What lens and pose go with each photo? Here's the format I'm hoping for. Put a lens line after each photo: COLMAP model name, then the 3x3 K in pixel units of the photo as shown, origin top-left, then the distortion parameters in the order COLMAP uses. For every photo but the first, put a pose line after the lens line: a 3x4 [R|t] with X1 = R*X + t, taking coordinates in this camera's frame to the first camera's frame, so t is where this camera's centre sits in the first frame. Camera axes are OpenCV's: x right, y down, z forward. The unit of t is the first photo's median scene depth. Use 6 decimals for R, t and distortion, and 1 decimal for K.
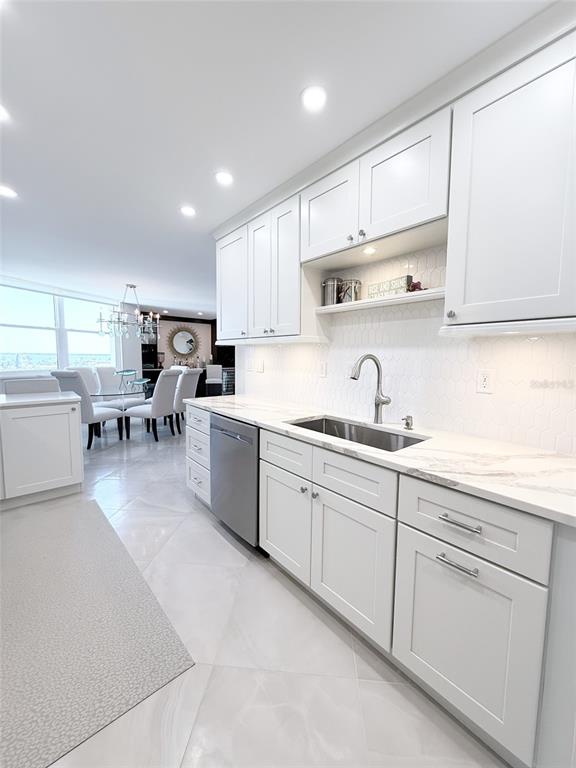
lens RADIAL K [[304.6, 0, 288.0], [0, 304.6, 384.0], [0, 0, 1]] dist [0.002262, 0.000307]
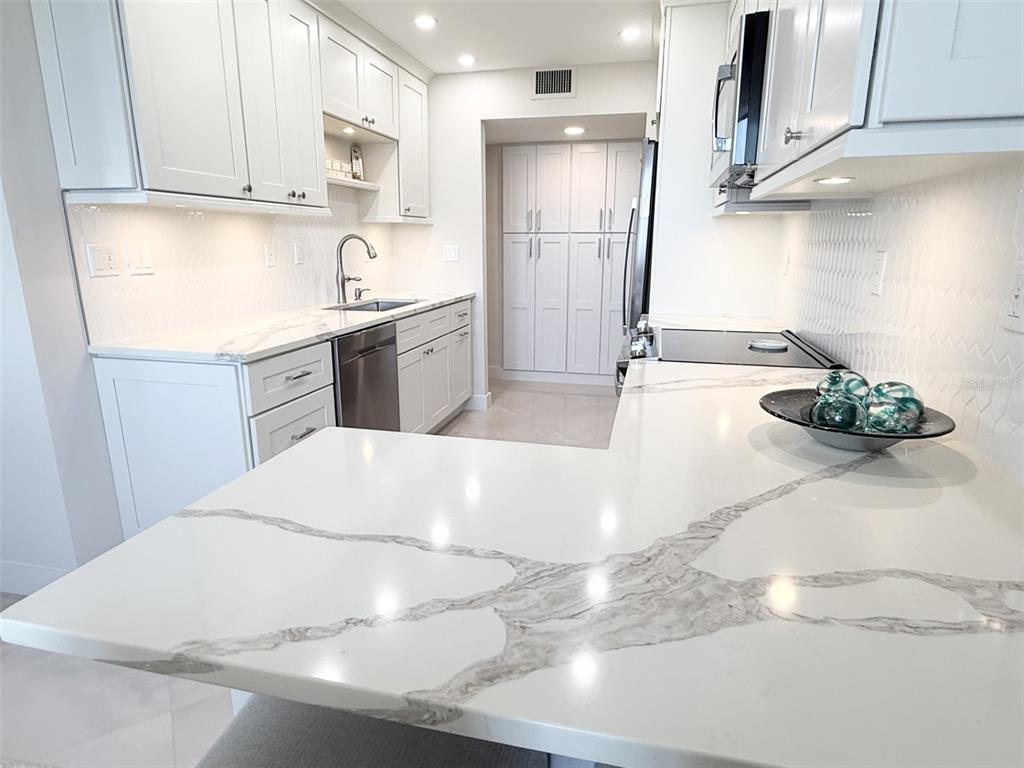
lens RADIAL K [[592.5, 0, 512.0], [0, 592.5, 384.0], [0, 0, 1]] dist [0.001190, 0.000297]
pose [[-0.585887, -0.202584, 0.784663, -1.420079], [0.065829, 0.953153, 0.295238, -0.138588], [-0.807715, 0.224629, -0.545104, 1.450018]]
